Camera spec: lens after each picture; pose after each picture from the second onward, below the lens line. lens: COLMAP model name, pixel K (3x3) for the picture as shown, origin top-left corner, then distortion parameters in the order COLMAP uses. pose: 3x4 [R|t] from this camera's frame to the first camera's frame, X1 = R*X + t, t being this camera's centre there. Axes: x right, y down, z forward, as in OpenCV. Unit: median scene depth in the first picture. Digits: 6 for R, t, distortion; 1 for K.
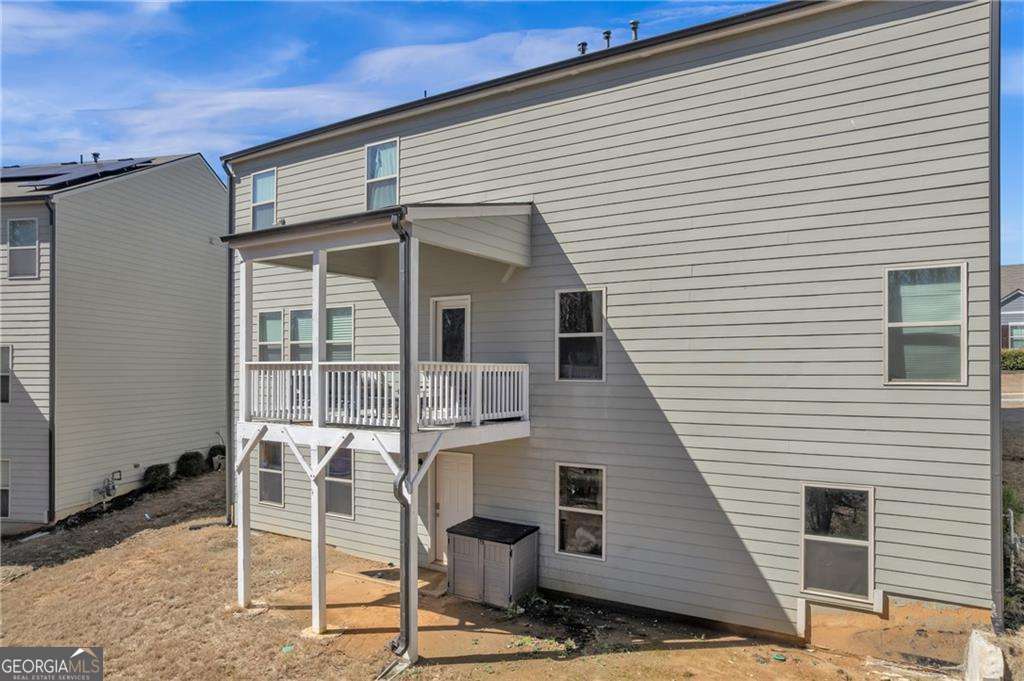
lens RADIAL K [[653.2, 0, 502.5], [0, 653.2, 343.4], [0, 0, 1]] dist [-0.014806, 0.002858]
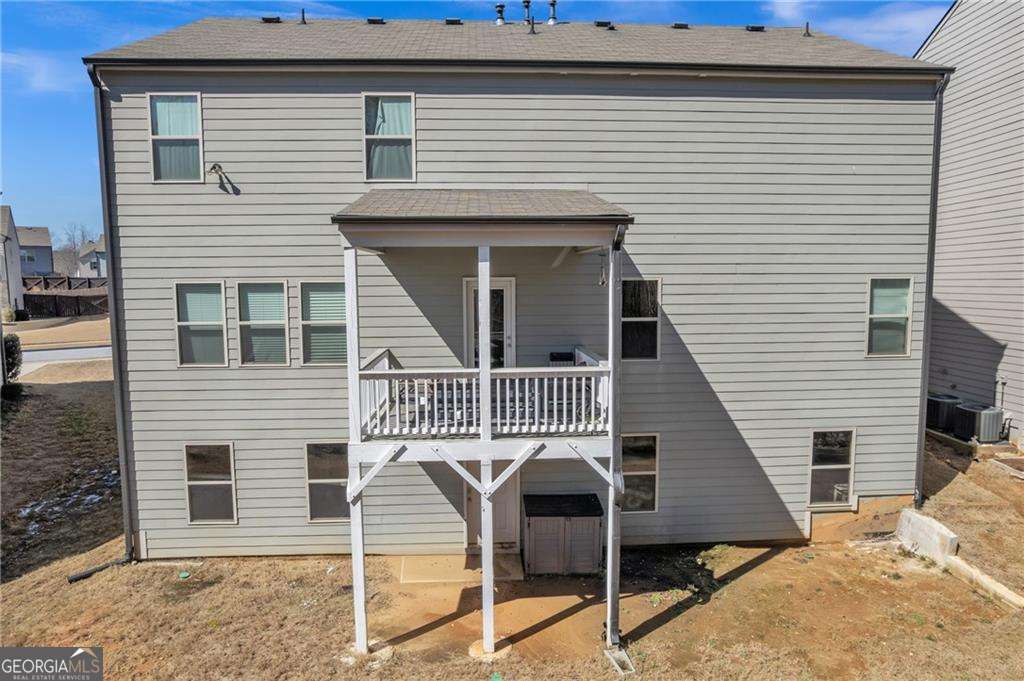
lens RADIAL K [[653.2, 0, 479.3], [0, 653.2, 317.6], [0, 0, 1]] dist [-0.014806, 0.002858]
pose [[0.820678, -0.043785, 0.569711, -0.805811], [-0.011189, 0.995637, 0.092638, -0.127536], [-0.571281, -0.082401, 0.816607, 0.268660]]
